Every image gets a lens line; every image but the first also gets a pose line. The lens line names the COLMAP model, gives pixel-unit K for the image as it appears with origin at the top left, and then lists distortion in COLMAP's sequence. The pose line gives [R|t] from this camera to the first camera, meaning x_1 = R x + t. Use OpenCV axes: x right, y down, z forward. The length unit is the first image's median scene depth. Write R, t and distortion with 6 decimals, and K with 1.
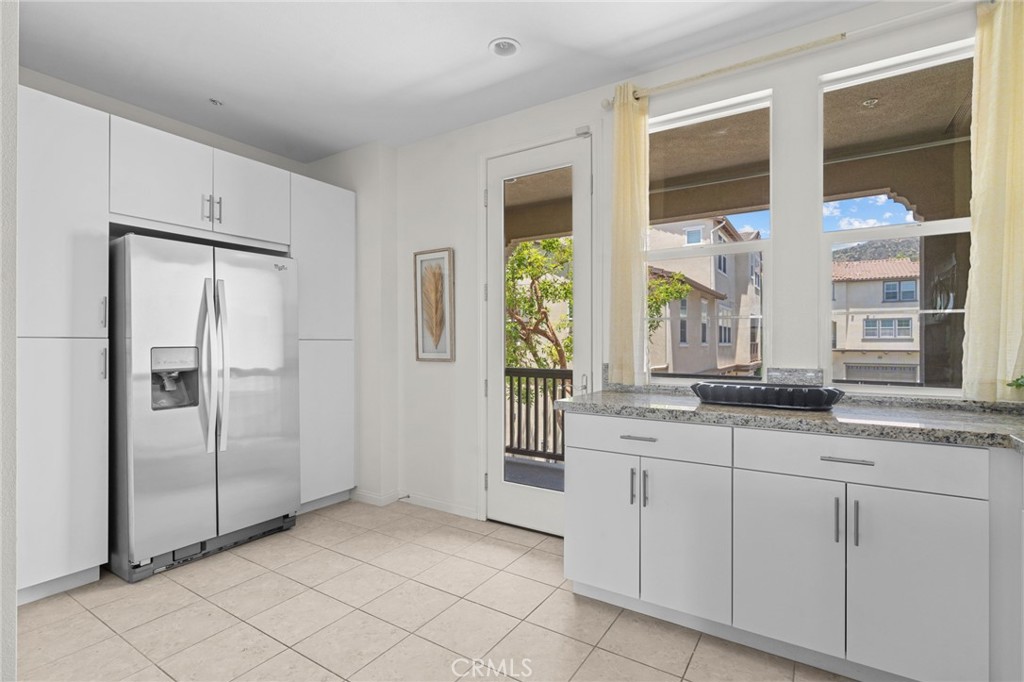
lens RADIAL K [[485.6, 0, 508.4], [0, 485.6, 344.9], [0, 0, 1]] dist [-0.004099, -0.000043]
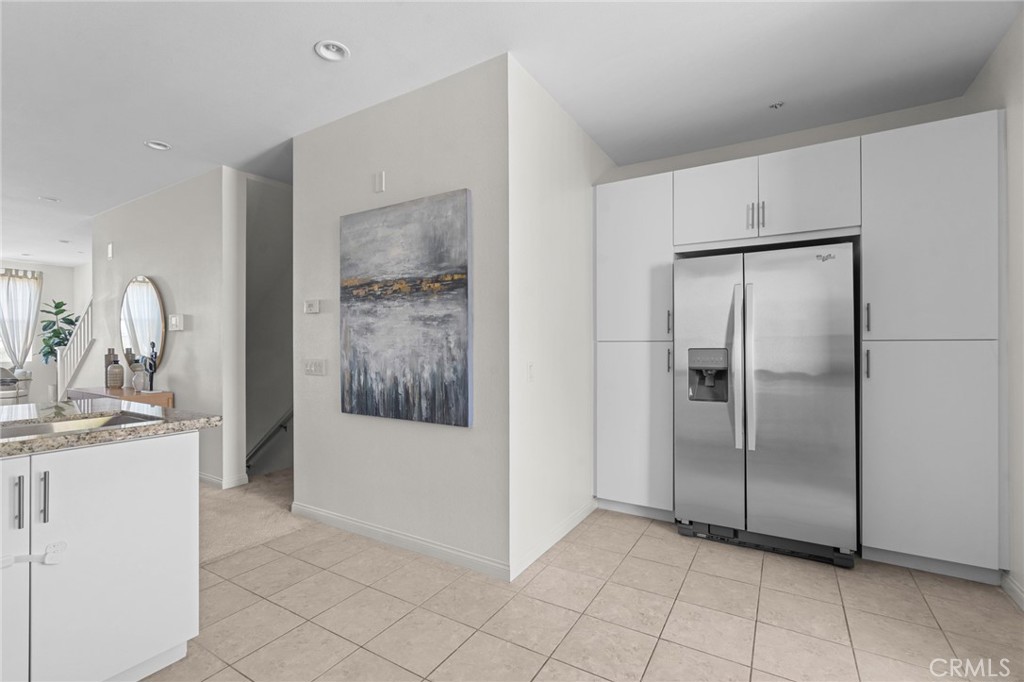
lens RADIAL K [[466.4, 0, 503.3], [0, 466.4, 341.9], [0, 0, 1]] dist [0.000742, -0.000376]
pose [[0.018867, -0.001070, -0.999821, 0.352168], [0.002187, 0.999997, -0.001029, -0.009602], [0.999820, -0.002168, 0.018870, 0.413124]]
